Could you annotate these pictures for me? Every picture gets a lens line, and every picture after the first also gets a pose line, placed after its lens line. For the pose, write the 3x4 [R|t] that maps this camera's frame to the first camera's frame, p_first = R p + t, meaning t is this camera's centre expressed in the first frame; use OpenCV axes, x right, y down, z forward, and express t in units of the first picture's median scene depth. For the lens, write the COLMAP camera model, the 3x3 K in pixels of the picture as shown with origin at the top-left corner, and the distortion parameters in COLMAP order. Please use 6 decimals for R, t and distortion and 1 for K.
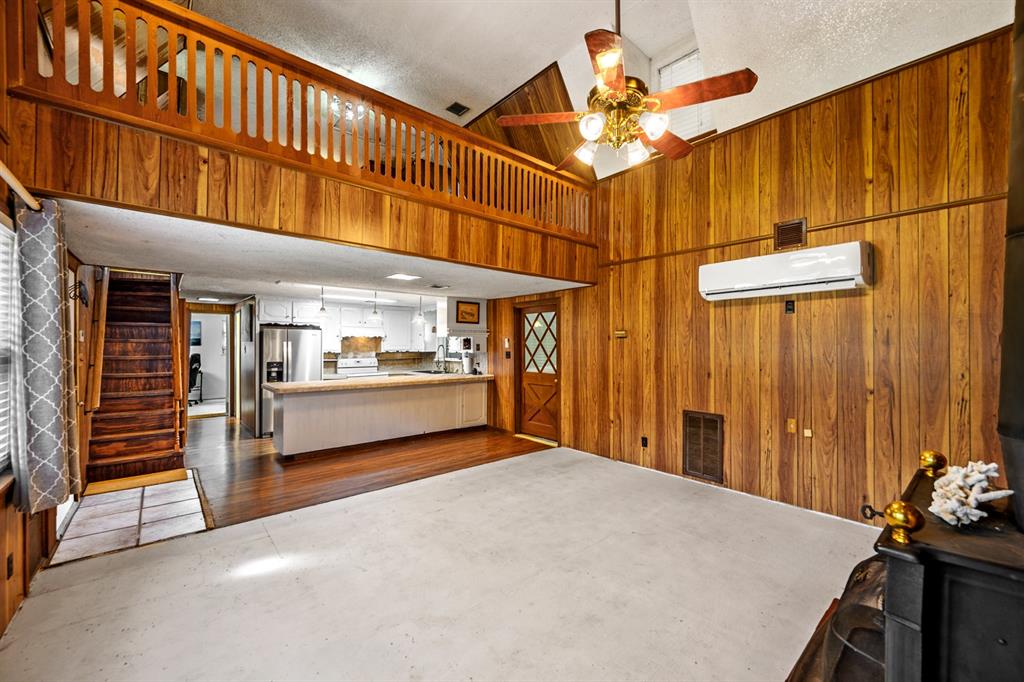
lens RADIAL K [[404.8, 0, 515.5], [0, 404.8, 340.2], [0, 0, 1]] dist [-0.002274, -0.000256]
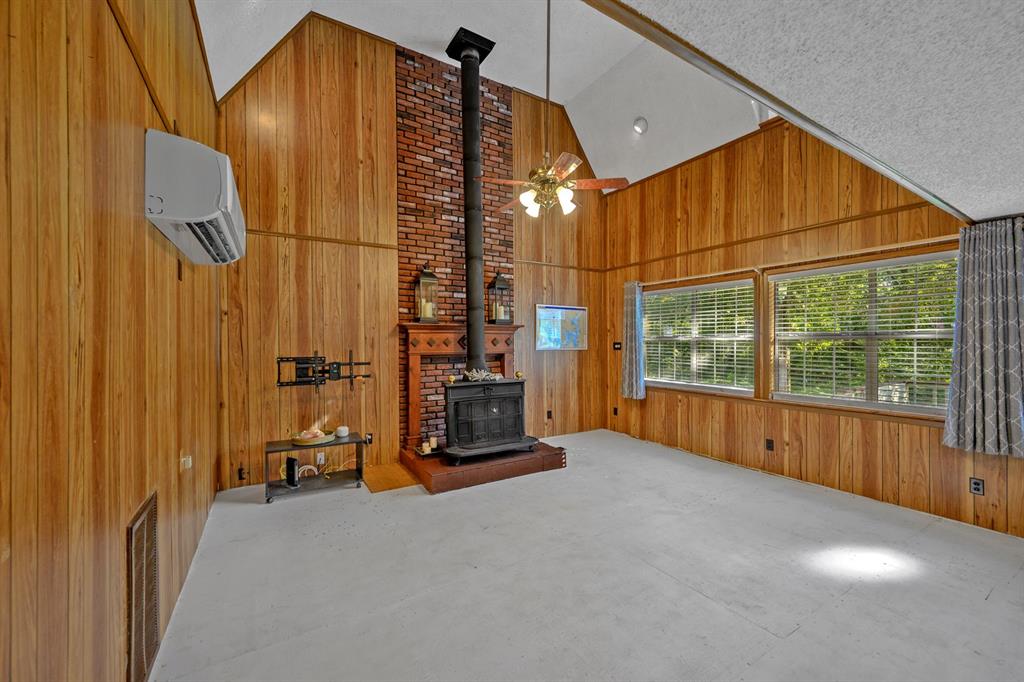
lens RADIAL K [[397.5, 0, 512.0], [0, 397.5, 341.0], [0, 0, 1]] dist [-0.000281, -0.000046]
pose [[-0.983785, 0.001433, 0.179347, 0.054828], [-0.000743, 0.999927, -0.012069, 0.026224], [-0.179351, -0.012006, -0.983712, 1.199826]]
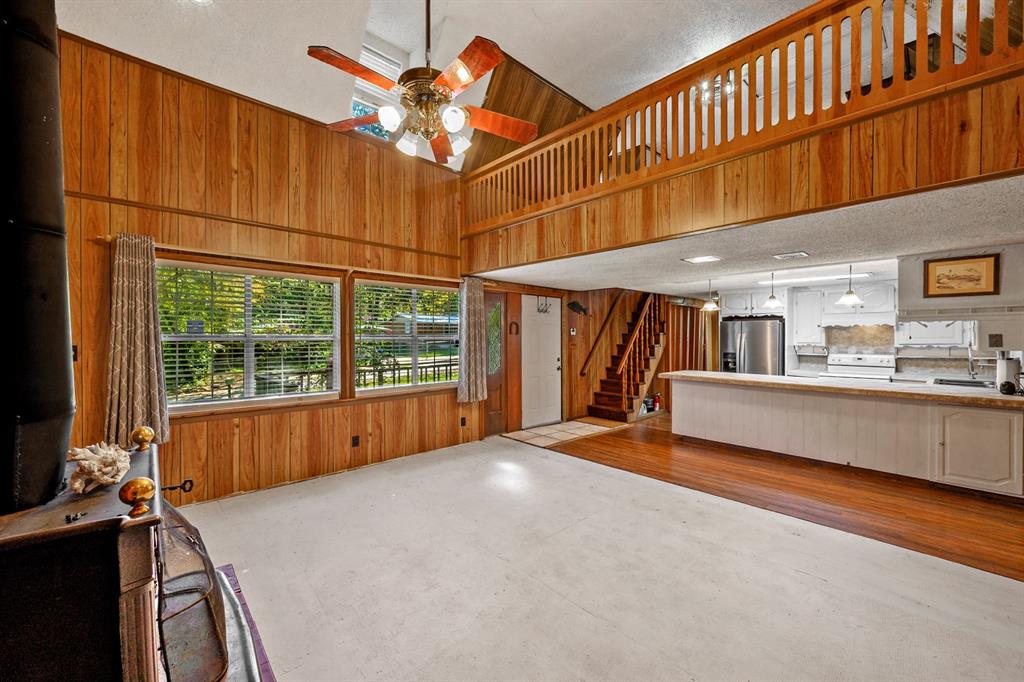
lens RADIAL K [[402.2, 0, 512.8], [0, 402.2, 337.7], [0, 0, 1]] dist [-0.000389, -0.000139]
pose [[0.025764, 0.000151, -0.999668, 0.596784], [0.011708, 0.999931, 0.000453, 0.010203], [0.999599, -0.011716, 0.025760, 0.562656]]
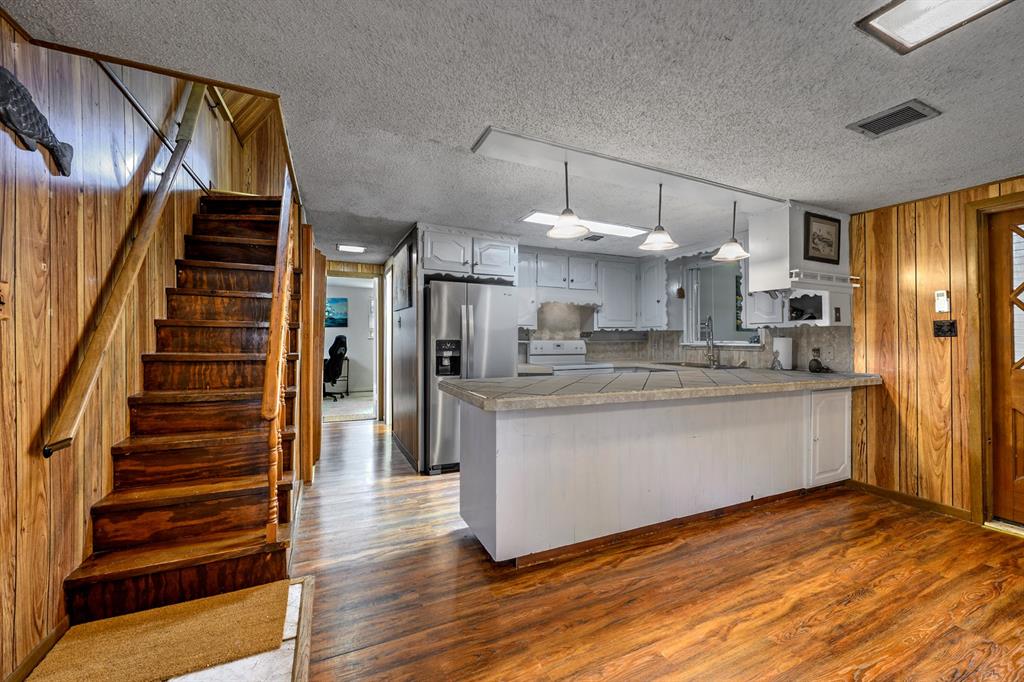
lens RADIAL K [[402.2, 0, 512.8], [0, 402.2, 337.7], [0, 0, 1]] dist [-0.000389, -0.000139]
pose [[0.958844, 0.003800, -0.283908, -0.479546], [-0.001799, 0.999972, 0.007308, 0.062861], [0.283928, -0.006497, 0.958824, 0.668707]]
